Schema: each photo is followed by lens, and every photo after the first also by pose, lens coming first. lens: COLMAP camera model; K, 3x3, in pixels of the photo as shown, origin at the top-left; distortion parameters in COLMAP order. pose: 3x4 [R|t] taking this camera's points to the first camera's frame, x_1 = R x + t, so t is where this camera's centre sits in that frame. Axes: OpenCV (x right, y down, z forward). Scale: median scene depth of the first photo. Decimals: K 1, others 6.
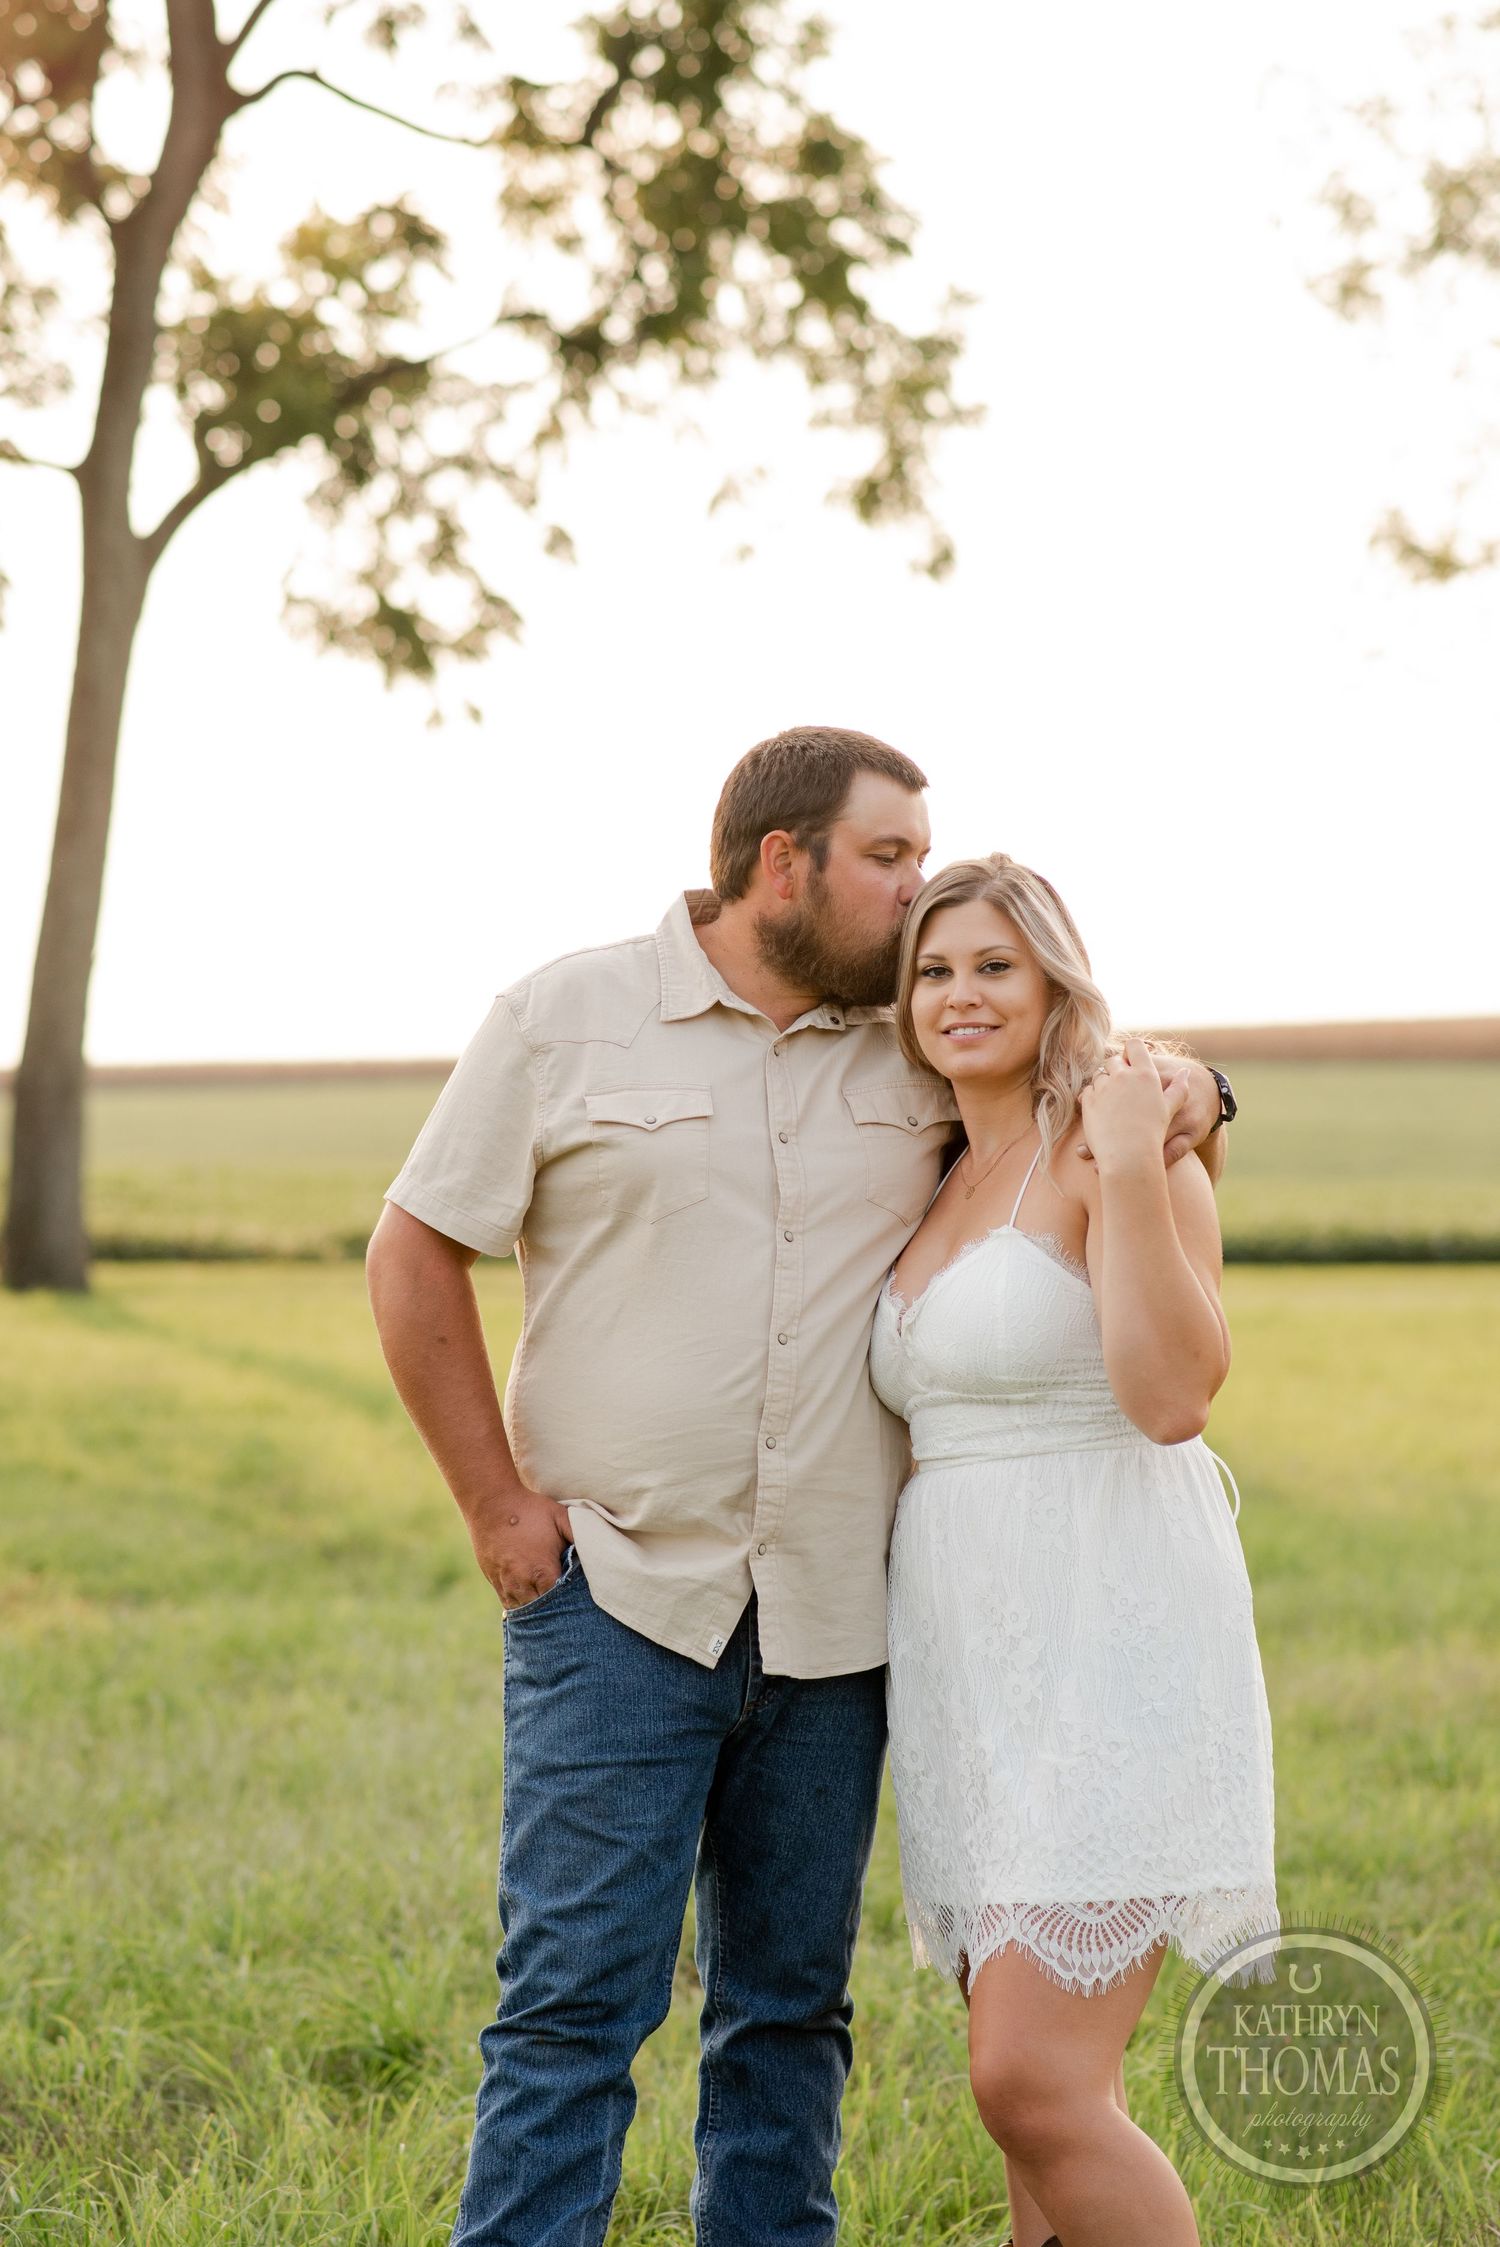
lens RADIAL K [[6276.5, 0, 749.0], [0, 6276.5, 1125.9], [0, 0, 1]] dist [0.000443, 0.000000]
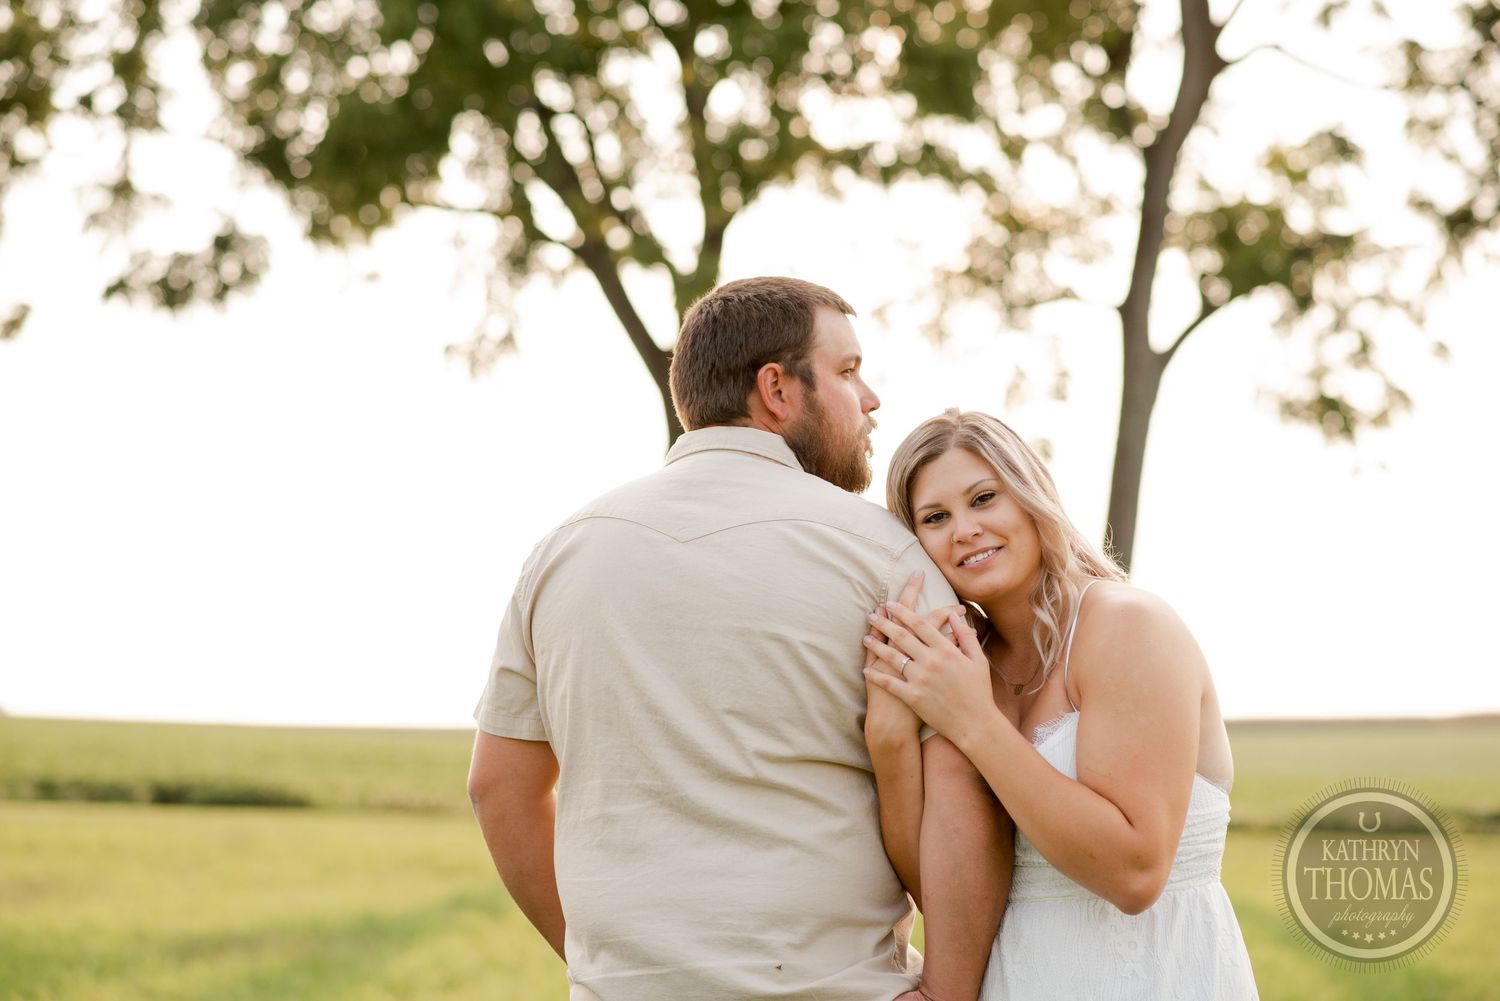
lens RADIAL K [[3673.8, 0, 749.4], [0, 3673.8, 497.0], [0, 0, 1]] dist [0.089346, 0.000000]
pose [[0.974015, -0.004986, -0.226427, 0.007574], [-0.010877, 0.997574, -0.068755, 0.003508], [0.226220, 0.069431, 0.971599, 0.115572]]
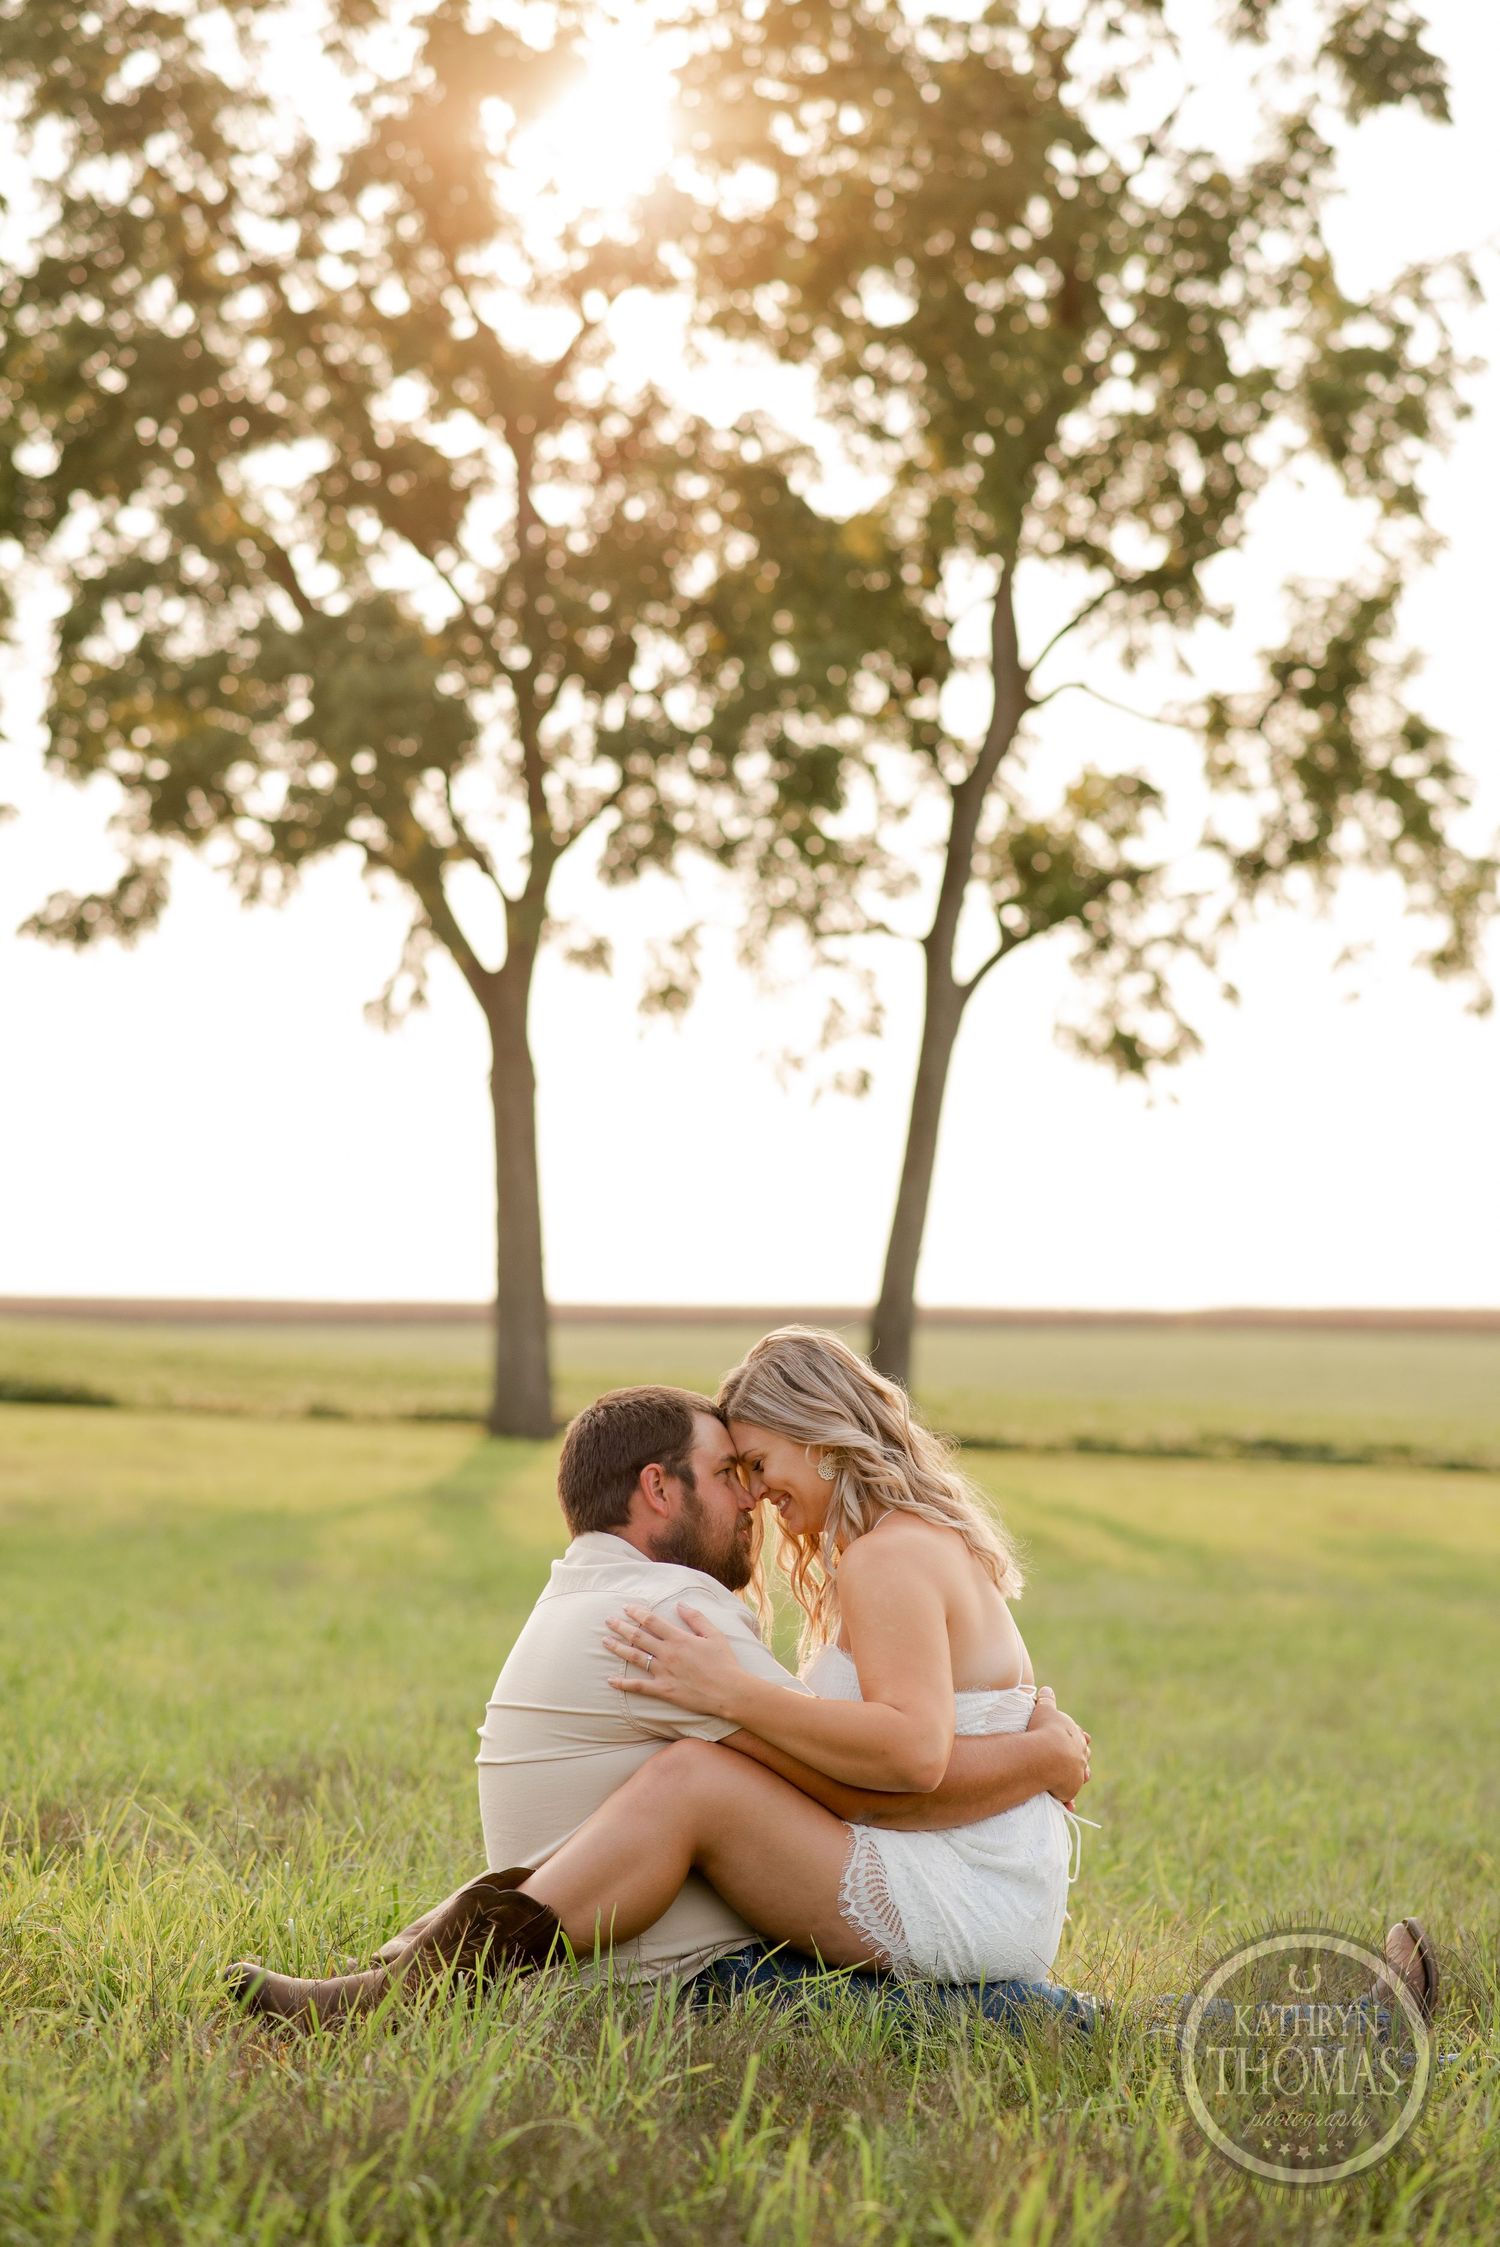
lens RADIAL K [[5503.4, 0, 763.7], [0, 5503.4, 1131.6], [0, 0, 1]] dist [0.089346, 0.000000]
pose [[0.992283, 0.032559, -0.119643, 0.018714], [-0.037434, 0.998548, -0.038729, -0.002163], [0.118208, 0.042909, 0.992061, -0.353249]]
